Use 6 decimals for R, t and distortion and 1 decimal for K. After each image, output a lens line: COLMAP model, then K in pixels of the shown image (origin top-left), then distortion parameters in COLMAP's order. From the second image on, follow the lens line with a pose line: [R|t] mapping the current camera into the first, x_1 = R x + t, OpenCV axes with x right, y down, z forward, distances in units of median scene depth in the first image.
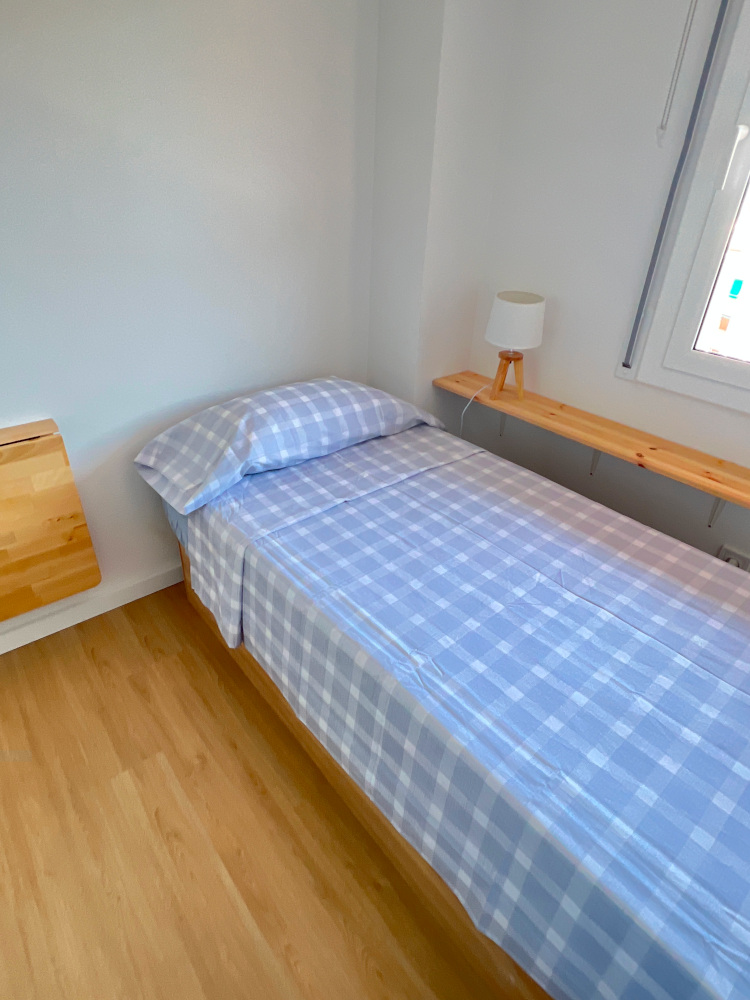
lens RADIAL K [[563.0, 0, 374.9], [0, 563.0, 502.3], [0, 0, 1]] dist [-0.005030, -0.000982]
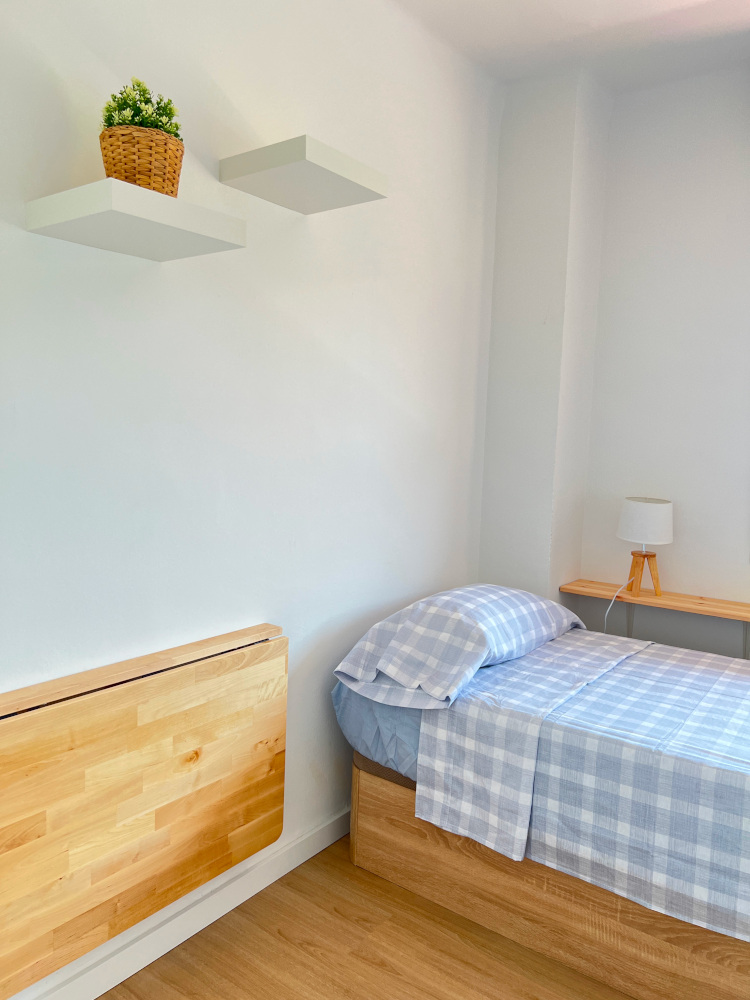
lens RADIAL K [[765.3, 0, 375.5], [0, 765.3, 500.1], [0, 0, 1]] dist [0.031566, -0.038624]
pose [[0.969337, -0.023823, 0.244576, -0.724083], [0.126546, 0.901563, -0.413727, 0.215207], [-0.210645, 0.431991, 0.876934, -0.224157]]
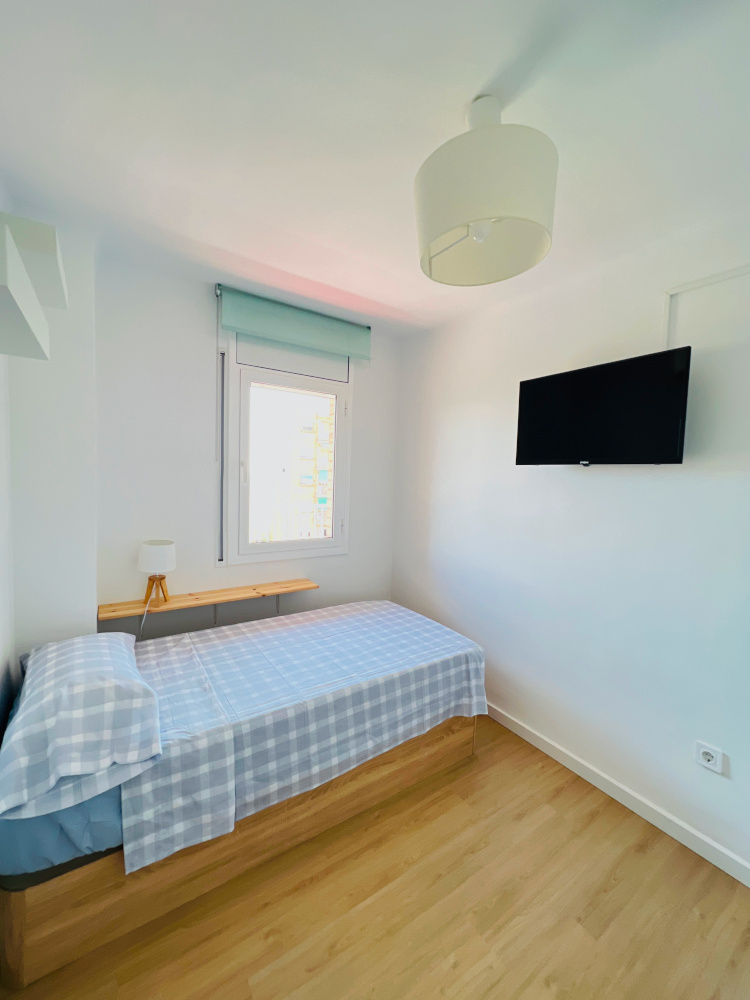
lens RADIAL K [[397.0, 0, 377.6], [0, 397.0, 500.8], [0, 0, 1]] dist [0.003385, -0.000443]
pose [[0.086031, -0.099625, 0.991299, -0.991353], [0.483880, 0.873933, 0.045836, -0.250120], [-0.870896, 0.475726, 0.123392, 0.270293]]
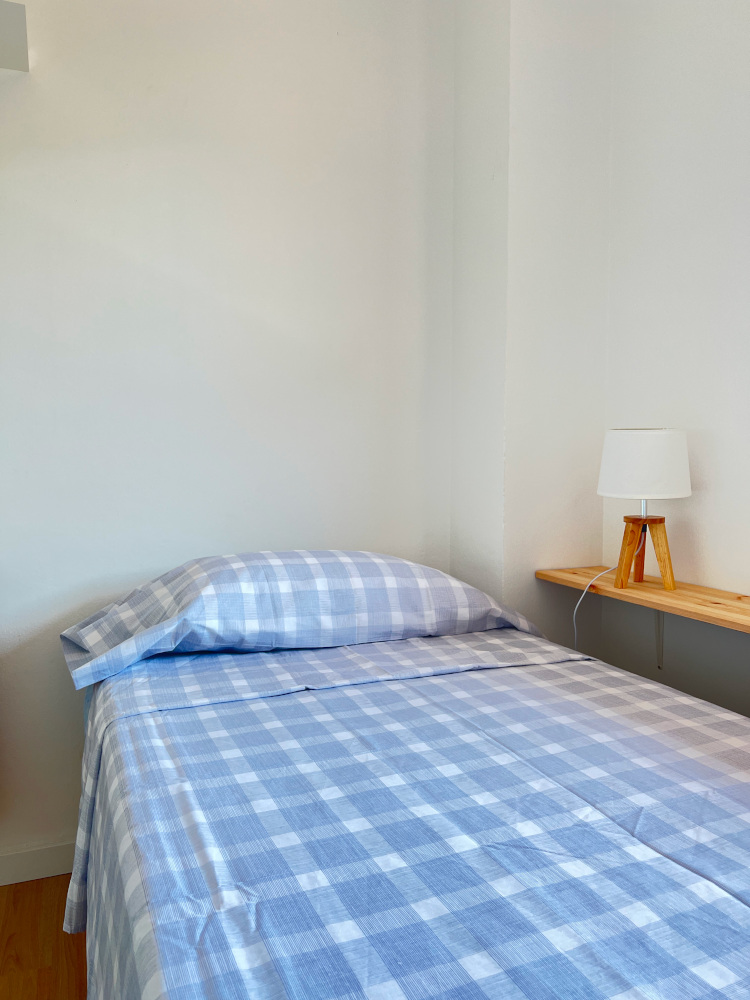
lens RADIAL K [[765.3, 0, 385.4], [0, 765.3, 489.3], [0, 0, 1]] dist [0.031566, -0.038624]
pose [[0.955366, -0.018180, -0.294864, 0.273866], [-0.127013, 0.875873, -0.465526, 0.182885], [0.266727, 0.482199, 0.834470, 0.236809]]
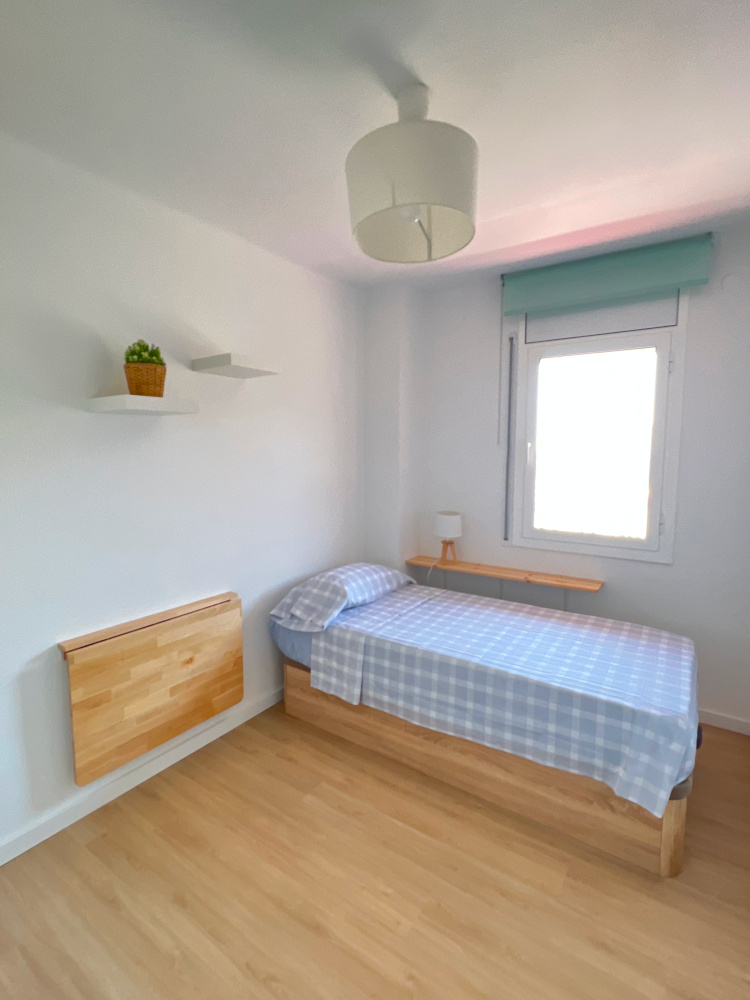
lens RADIAL K [[497.4, 0, 378.6], [0, 497.4, 499.3], [0, 0, 1]] dist [-0.000657, 0.001896]
pose [[0.958081, -0.060682, 0.279998, -0.566106], [0.172643, 0.902224, -0.395205, 0.298134], [-0.228639, 0.426978, 0.874879, -0.622456]]
